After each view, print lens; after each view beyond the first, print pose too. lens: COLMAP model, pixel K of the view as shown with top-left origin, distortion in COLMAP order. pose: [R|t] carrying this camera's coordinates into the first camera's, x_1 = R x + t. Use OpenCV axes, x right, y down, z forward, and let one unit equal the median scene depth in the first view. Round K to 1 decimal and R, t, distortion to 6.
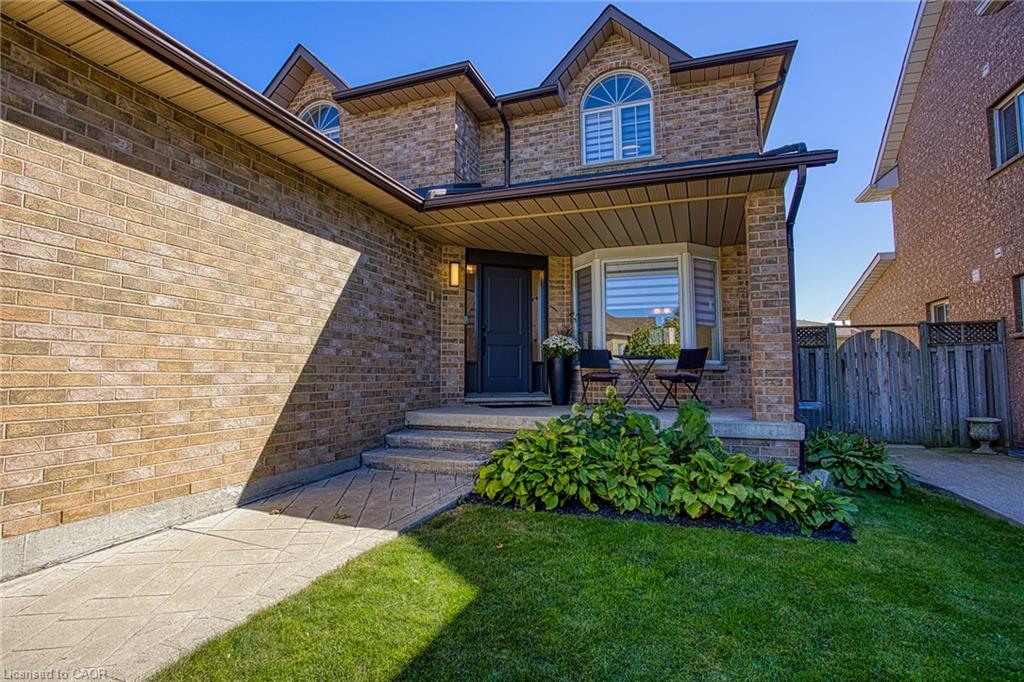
lens RADIAL K [[501.5, 0, 507.3], [0, 501.5, 340.1], [0, 0, 1]] dist [-0.060587, 0.024288]
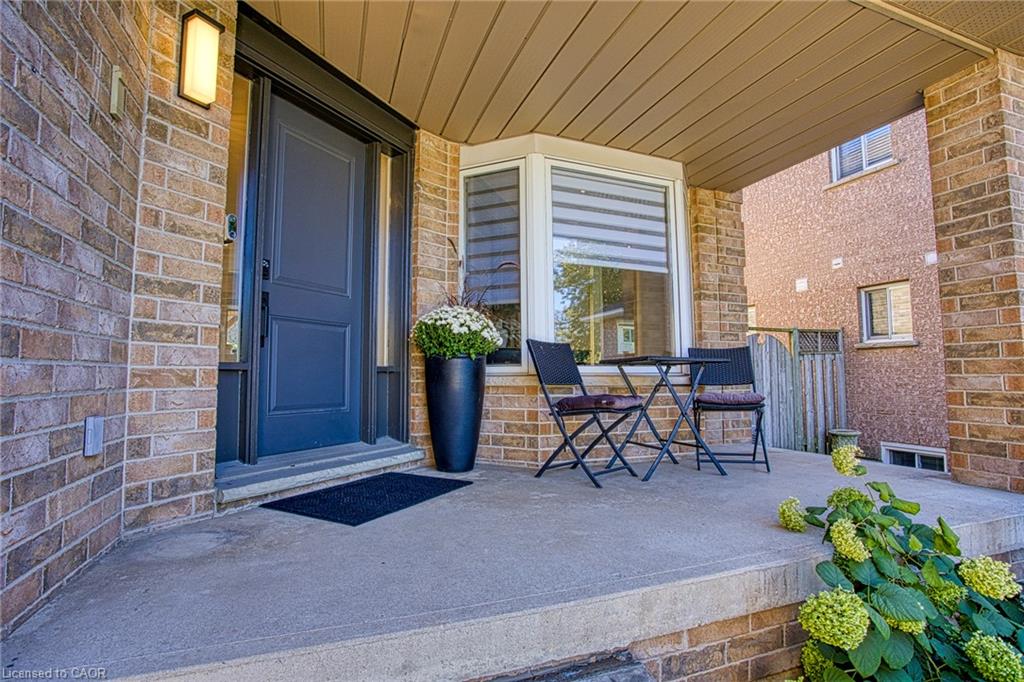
lens RADIAL K [[501.5, 0, 517.1], [0, 501.5, 339.1], [0, 0, 1]] dist [-0.060587, 0.024288]
pose [[0.743812, 0.045815, 0.666817, -0.148506], [-0.043783, 0.998845, -0.019790, 0.025705], [-0.666953, -0.014475, 0.744959, 0.668286]]
